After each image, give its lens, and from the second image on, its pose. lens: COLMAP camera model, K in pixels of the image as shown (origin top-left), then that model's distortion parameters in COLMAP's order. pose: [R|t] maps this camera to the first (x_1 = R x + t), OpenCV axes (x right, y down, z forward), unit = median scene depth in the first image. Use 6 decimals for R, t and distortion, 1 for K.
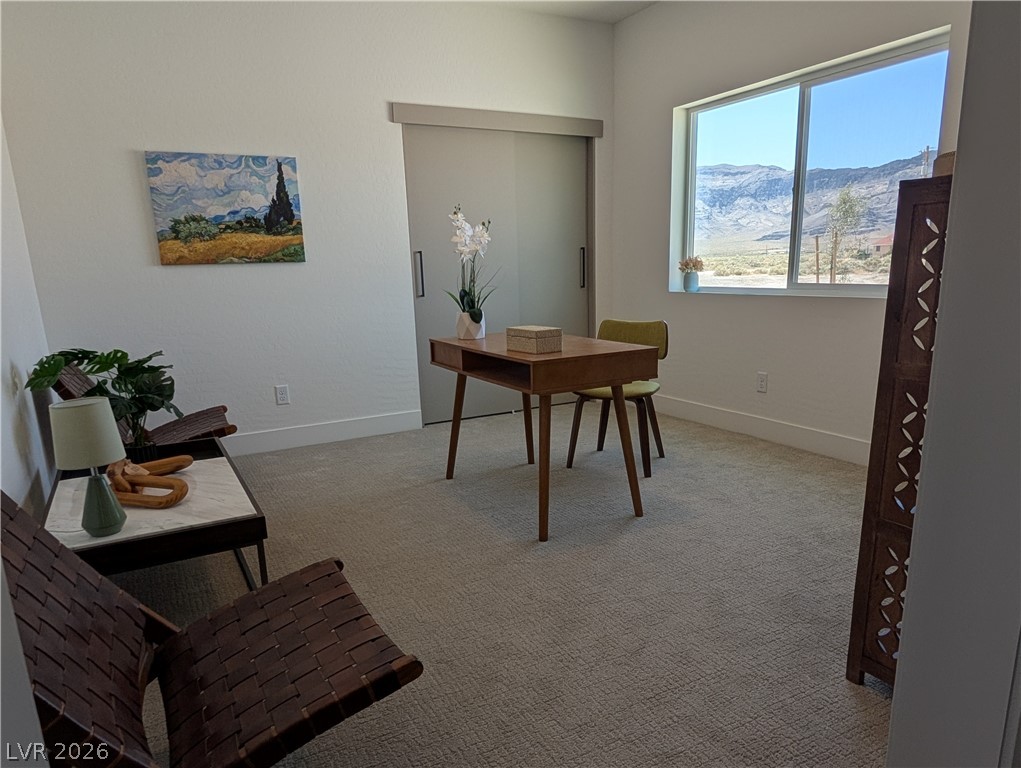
lens RADIAL K [[667.7, 0, 504.1], [0, 667.7, 384.2], [0, 0, 1]] dist [0.000657, -0.000920]
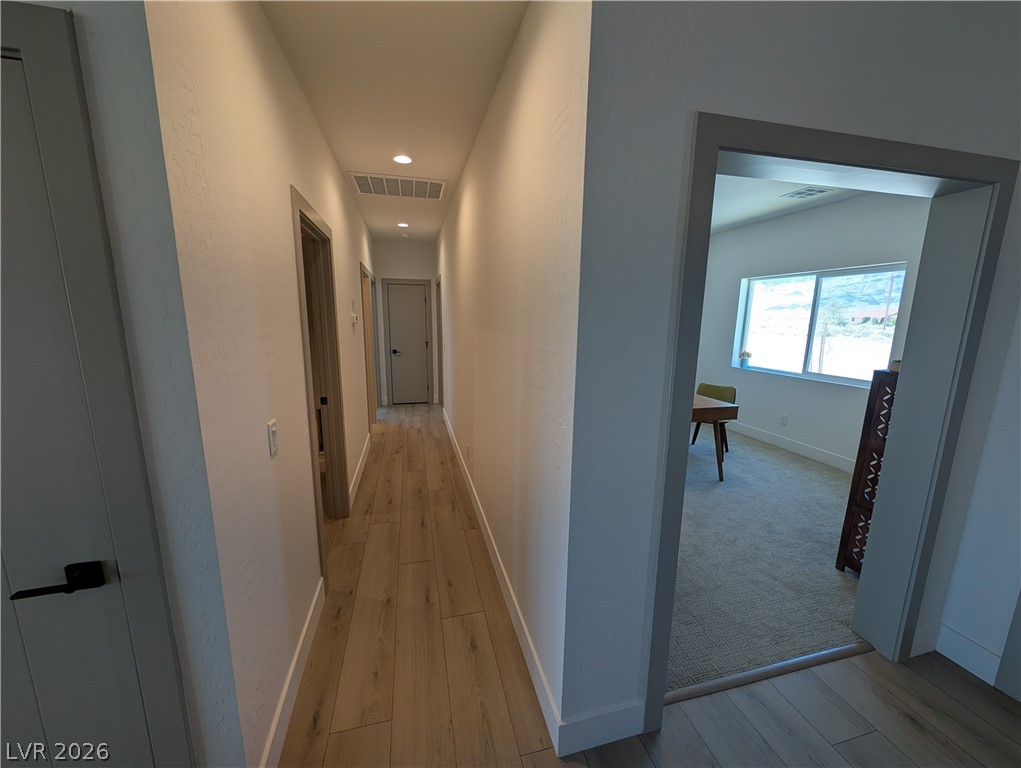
lens RADIAL K [[367.8, 0, 512.5], [0, 367.8, 367.3], [0, 0, 1]] dist [0.001189, 0.000057]
pose [[0.970594, 0.072456, -0.229559, -0.226458], [-0.081607, 0.996195, -0.030608, -0.085295], [0.226468, 0.048442, 0.972813, -0.362908]]
